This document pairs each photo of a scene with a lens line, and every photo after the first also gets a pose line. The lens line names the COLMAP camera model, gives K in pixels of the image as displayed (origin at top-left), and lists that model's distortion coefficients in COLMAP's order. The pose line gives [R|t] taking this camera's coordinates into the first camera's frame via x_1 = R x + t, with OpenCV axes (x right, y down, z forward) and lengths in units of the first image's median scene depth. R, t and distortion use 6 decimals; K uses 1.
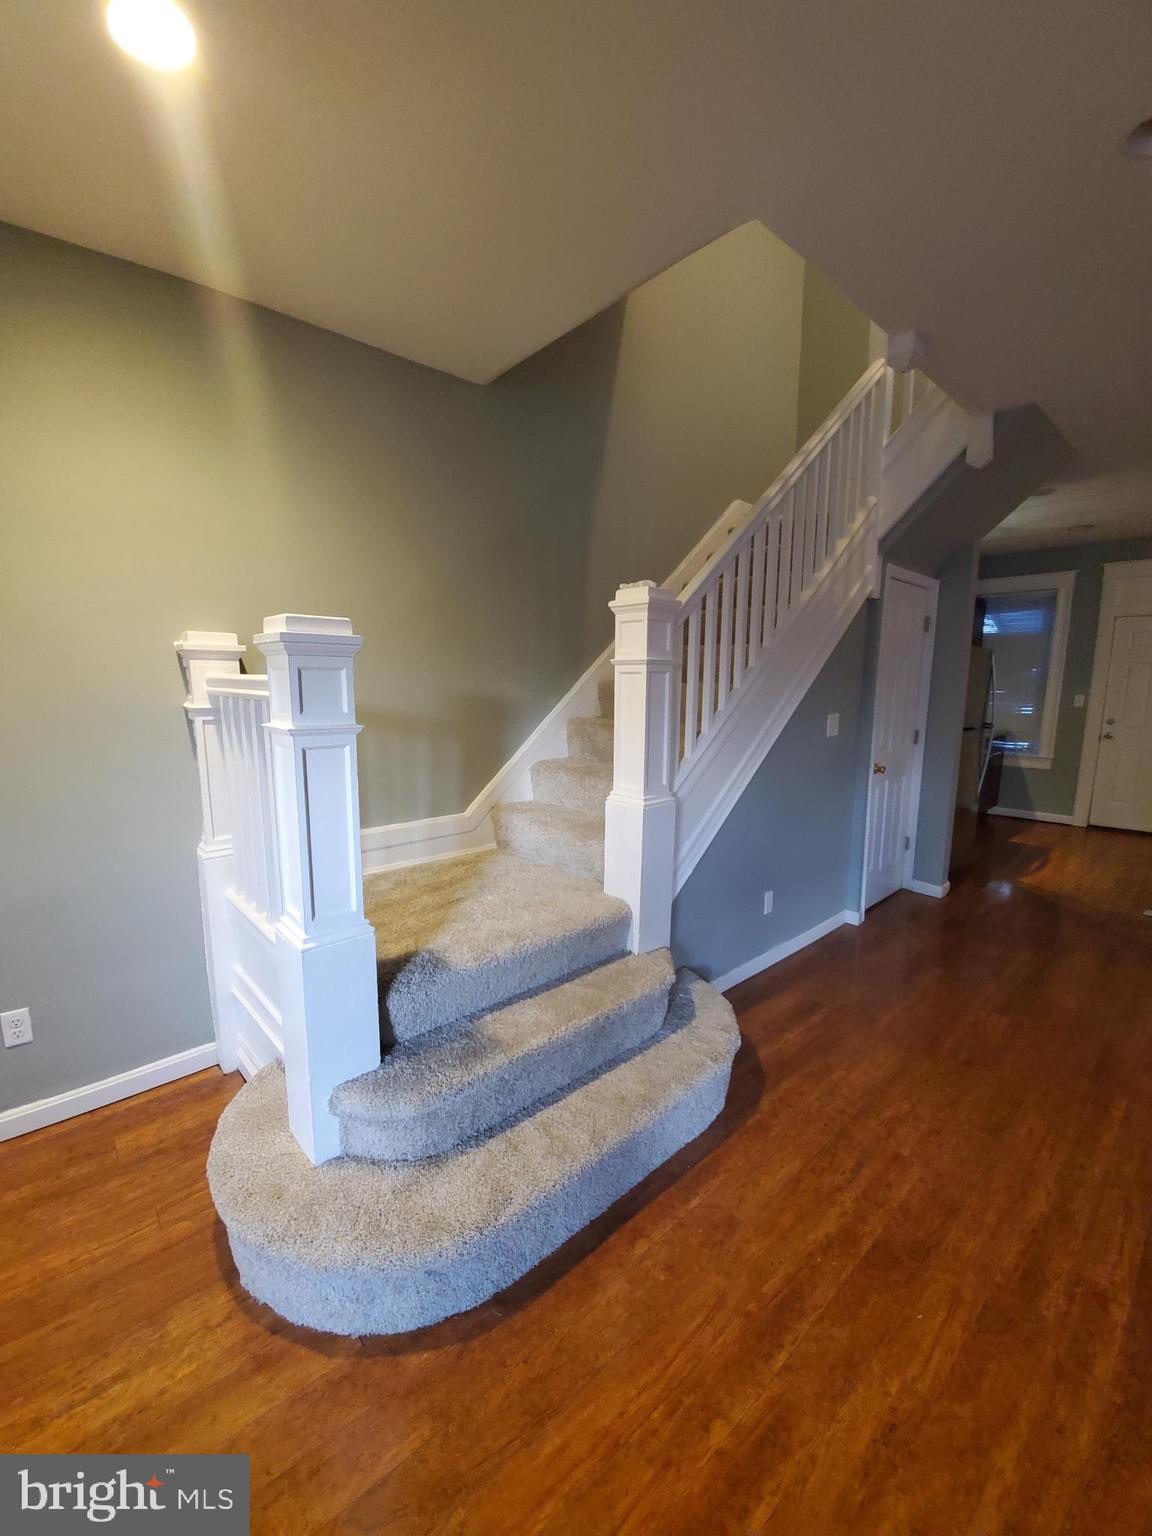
lens RADIAL K [[613.3, 0, 574.6], [0, 613.3, 773.7], [0, 0, 1]] dist [-0.012158, -0.007642]
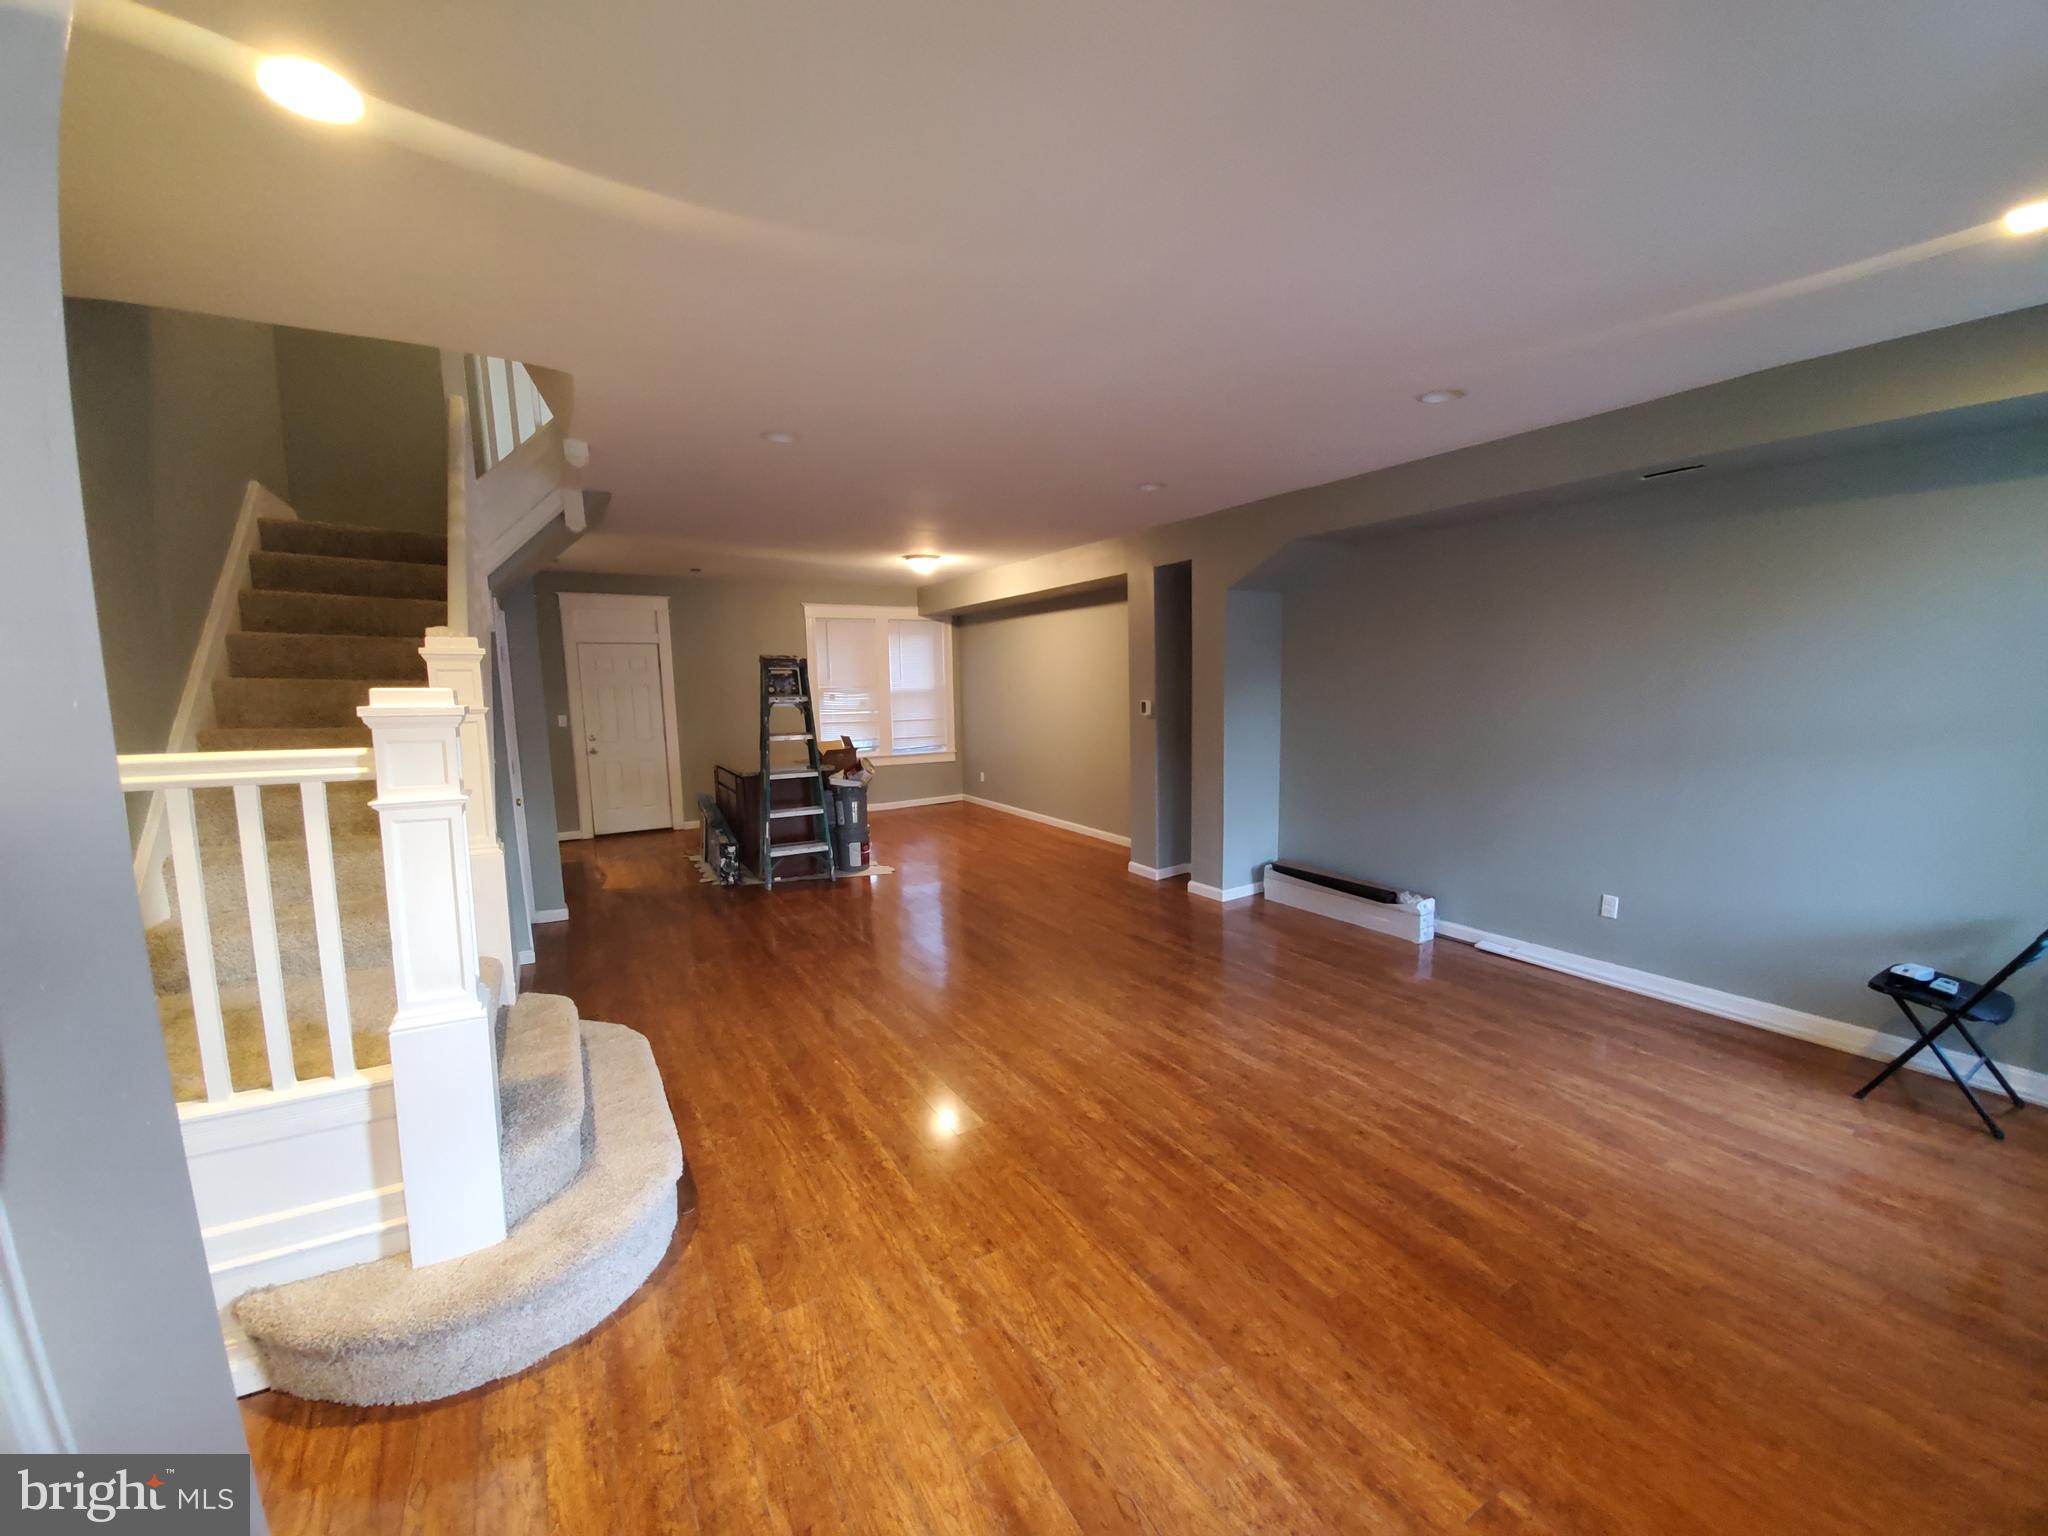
lens RADIAL K [[805.7, 0, 1024.0], [0, 805.7, 768.0], [0, 0, 1]] dist [0.000402, -0.011929]
pose [[0.202353, -0.112814, 0.972793, -1.042087], [0.169100, 0.982447, 0.078759, -0.045948], [-0.964603, 0.148562, 0.217877, -0.148154]]
